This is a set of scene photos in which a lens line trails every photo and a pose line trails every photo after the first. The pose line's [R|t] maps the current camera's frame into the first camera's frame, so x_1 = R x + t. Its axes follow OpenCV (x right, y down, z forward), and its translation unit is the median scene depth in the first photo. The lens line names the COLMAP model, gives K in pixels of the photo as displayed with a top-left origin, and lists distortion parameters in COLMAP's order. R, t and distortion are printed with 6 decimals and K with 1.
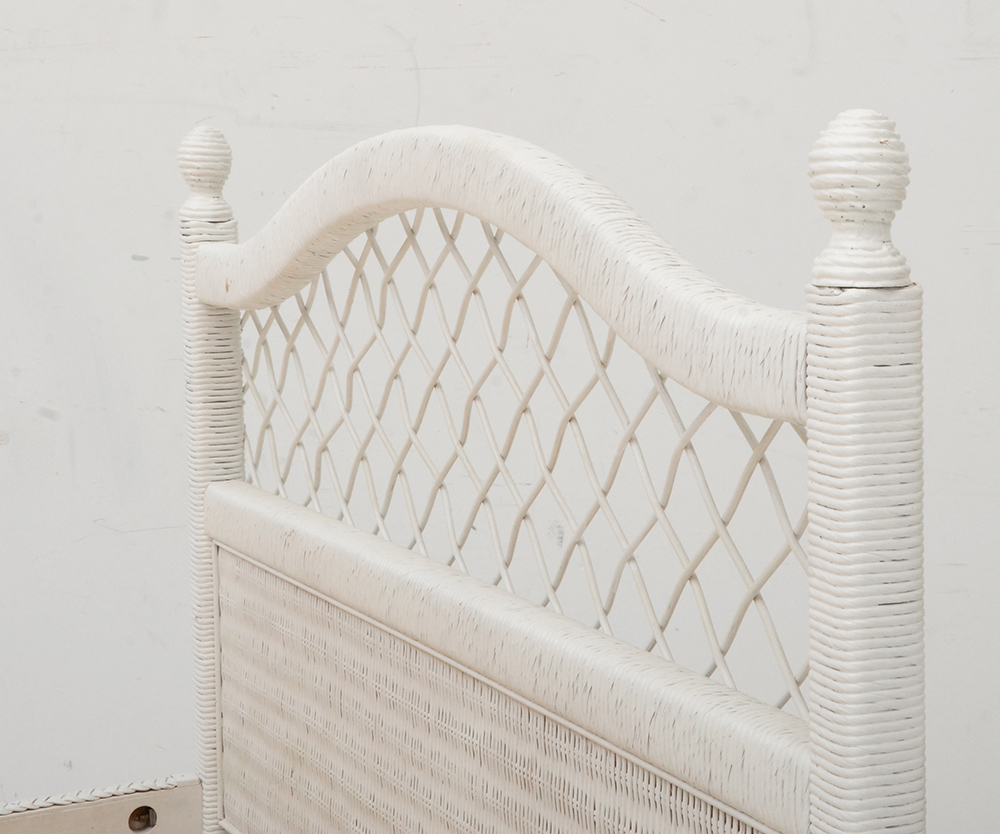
lens RADIAL K [[2160.4, 0, 502.4], [0, 2160.4, 413.6], [0, 0, 1]] dist [0.083437, 0.000000]
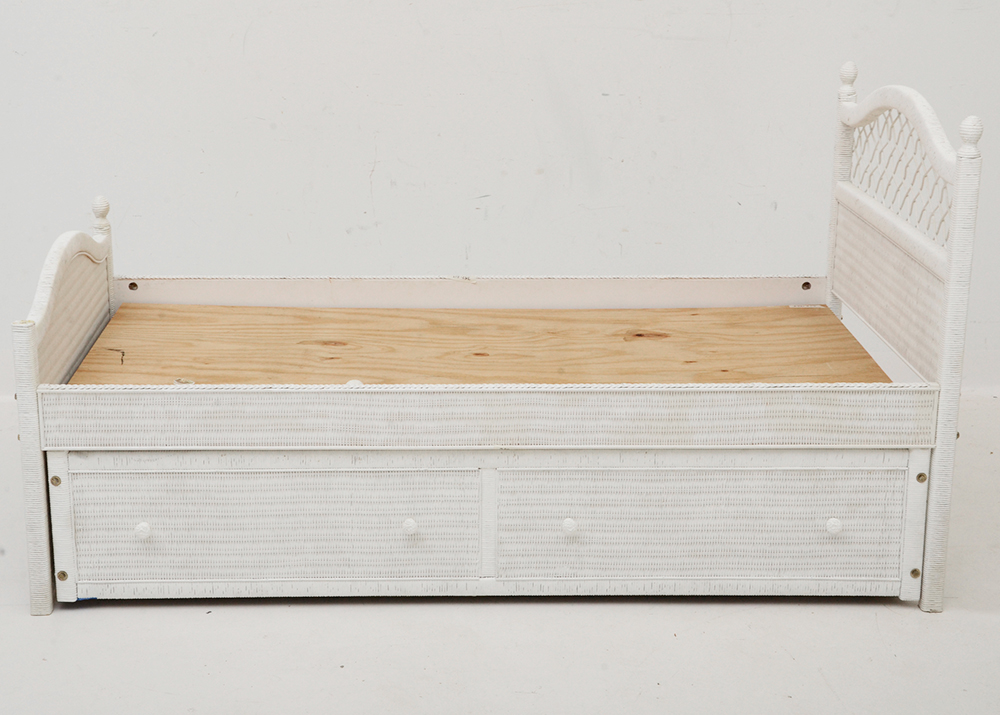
lens RADIAL K [[1684.9, 0, 500.7], [0, 1684.9, 365.5], [0, 0, 1]] dist [0.180272, 0.000000]
pose [[0.925371, 0.120317, -0.359460, 0.365776], [-0.058214, 0.982148, 0.178877, -0.131111], [0.374565, -0.144602, 0.915855, -1.629182]]
